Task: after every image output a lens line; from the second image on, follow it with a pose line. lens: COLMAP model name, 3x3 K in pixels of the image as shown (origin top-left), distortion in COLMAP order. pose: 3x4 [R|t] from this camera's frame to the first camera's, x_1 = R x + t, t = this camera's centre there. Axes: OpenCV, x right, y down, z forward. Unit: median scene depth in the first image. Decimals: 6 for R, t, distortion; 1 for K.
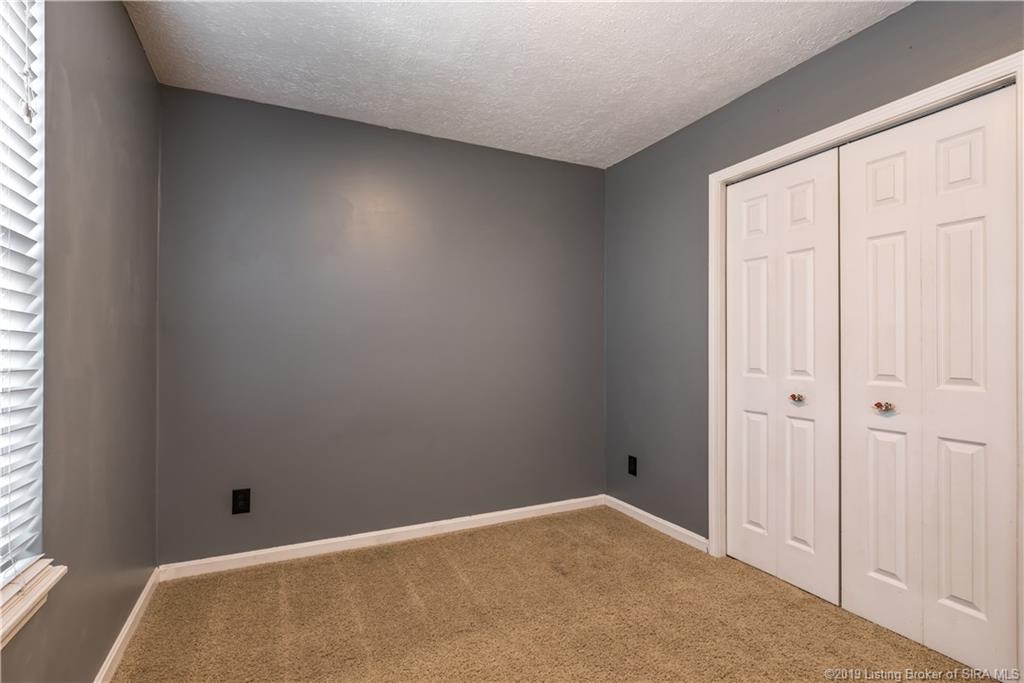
lens RADIAL K [[493.0, 0, 516.5], [0, 493.0, 345.1], [0, 0, 1]] dist [0.000534, -0.000015]
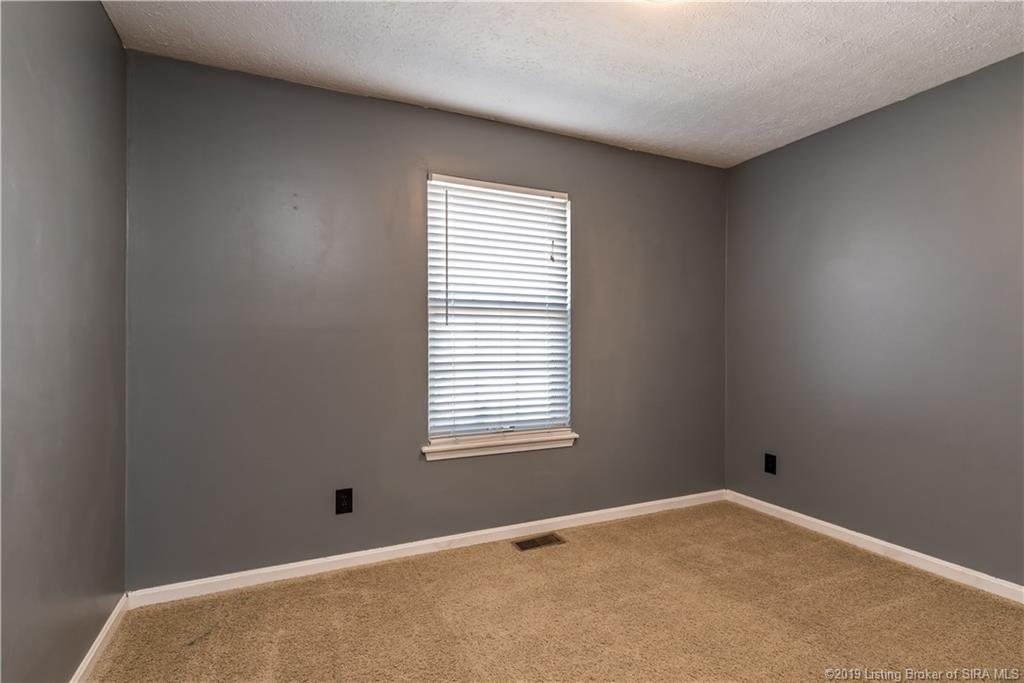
lens RADIAL K [[493.0, 0, 516.5], [0, 493.0, 345.1], [0, 0, 1]] dist [0.000534, -0.000015]
pose [[-0.020549, 0.000442, -0.999789, 1.200711], [0.007451, 0.999972, 0.000289, 0.000833], [0.999761, -0.007443, -0.020552, 0.586661]]
